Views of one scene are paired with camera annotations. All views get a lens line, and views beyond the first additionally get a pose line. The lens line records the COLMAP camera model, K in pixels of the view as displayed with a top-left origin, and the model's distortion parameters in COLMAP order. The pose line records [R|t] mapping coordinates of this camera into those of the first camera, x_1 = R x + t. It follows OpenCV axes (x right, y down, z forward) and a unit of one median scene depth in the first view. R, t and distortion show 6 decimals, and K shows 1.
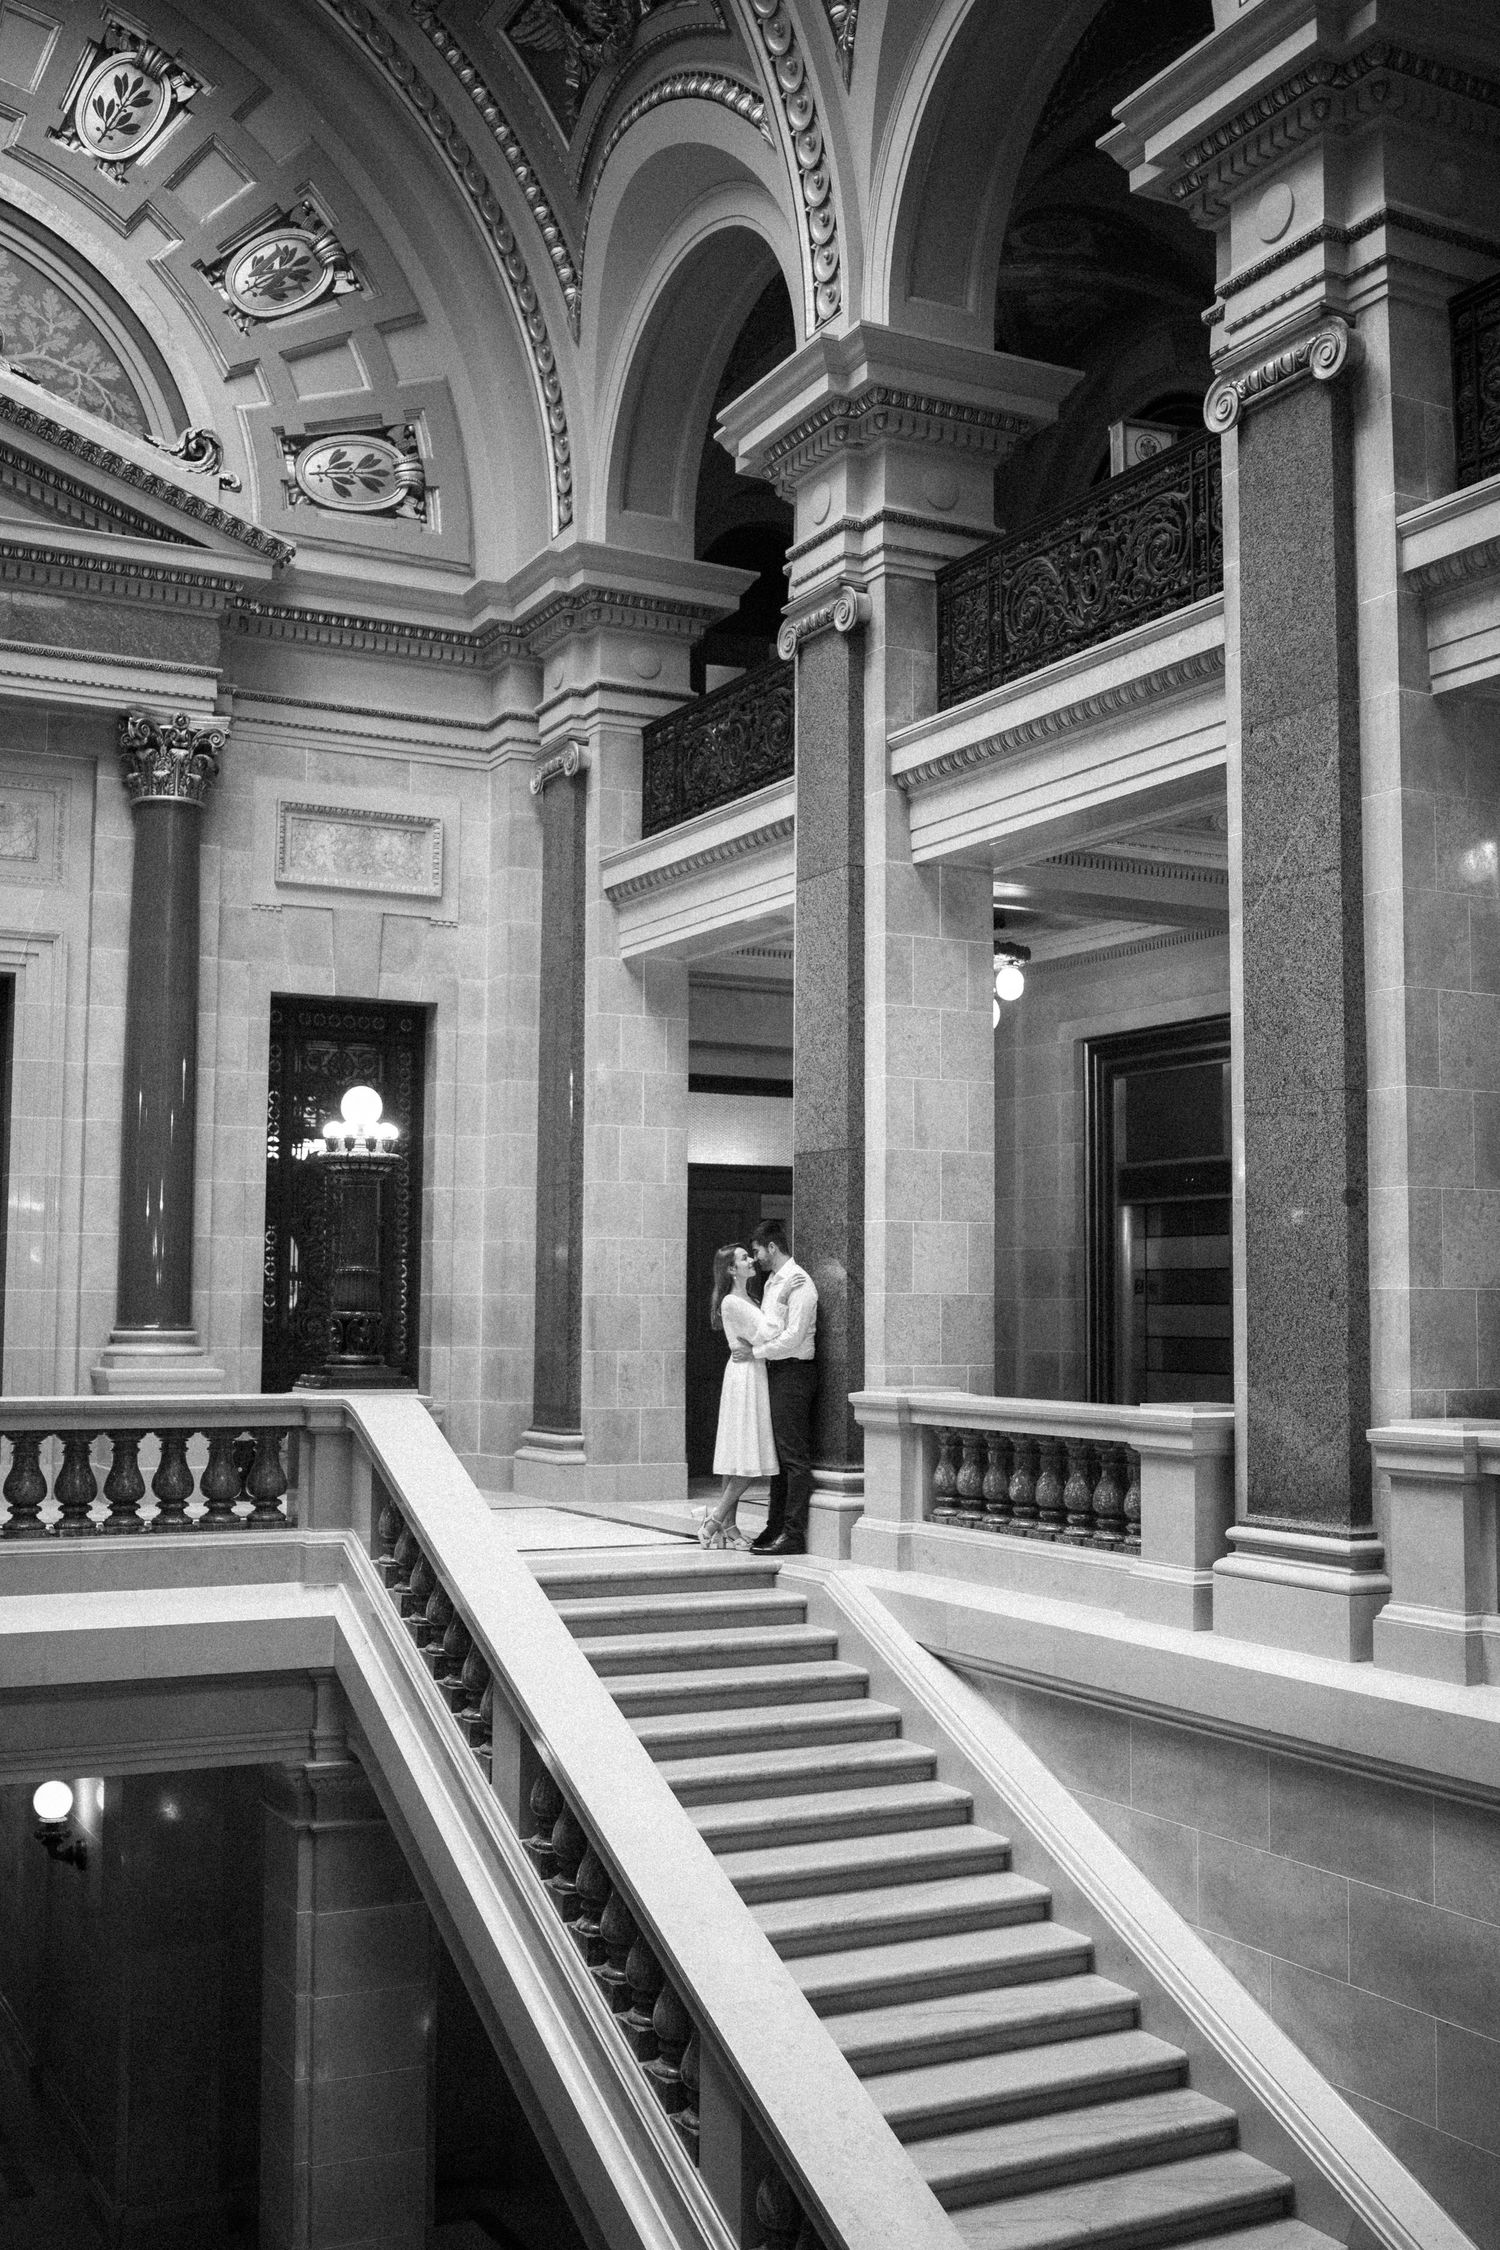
lens RADIAL K [[2207.3, 0, 750.0], [0, 2207.3, 1125.0], [0, 0, 1]] dist [-0.052211, 0.006160]
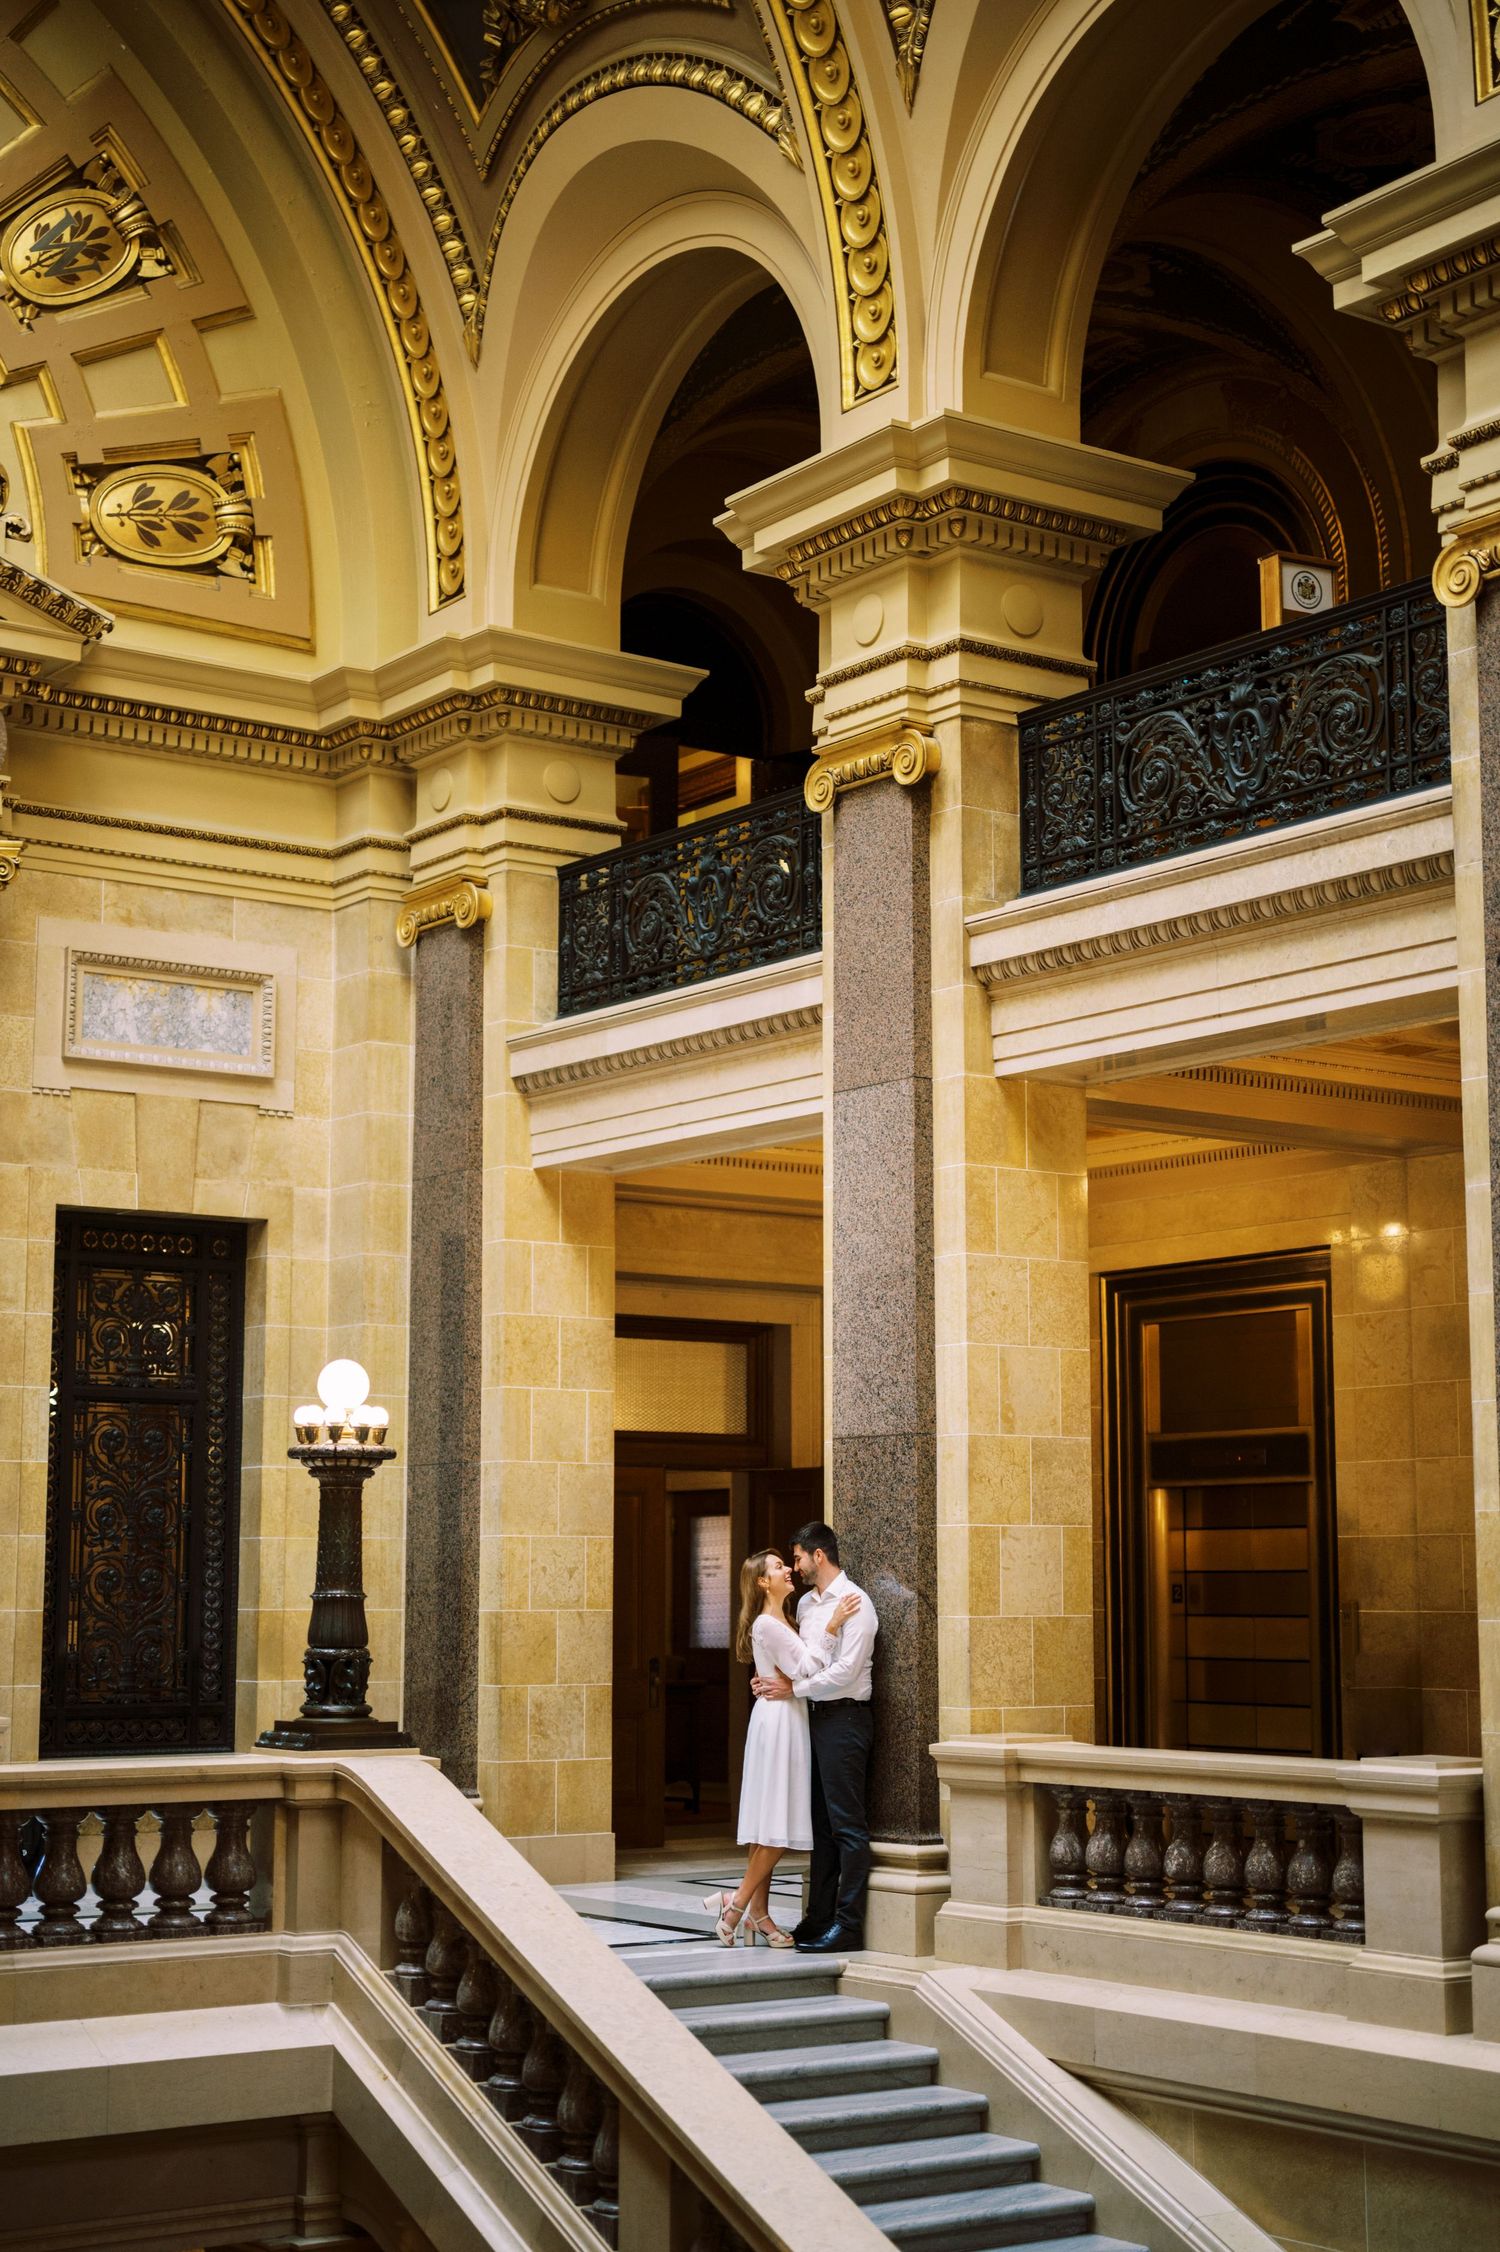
lens RADIAL K [[3194.6, 0, 750.0], [0, 3194.6, 1126.0], [0, 0, 1]] dist [-0.031134, 0.137459]
pose [[0.990142, 0.014302, 0.139336, -0.169179], [-0.005885, 0.998143, -0.060629, -0.028360], [-0.139944, 0.059211, 0.988387, -0.130805]]
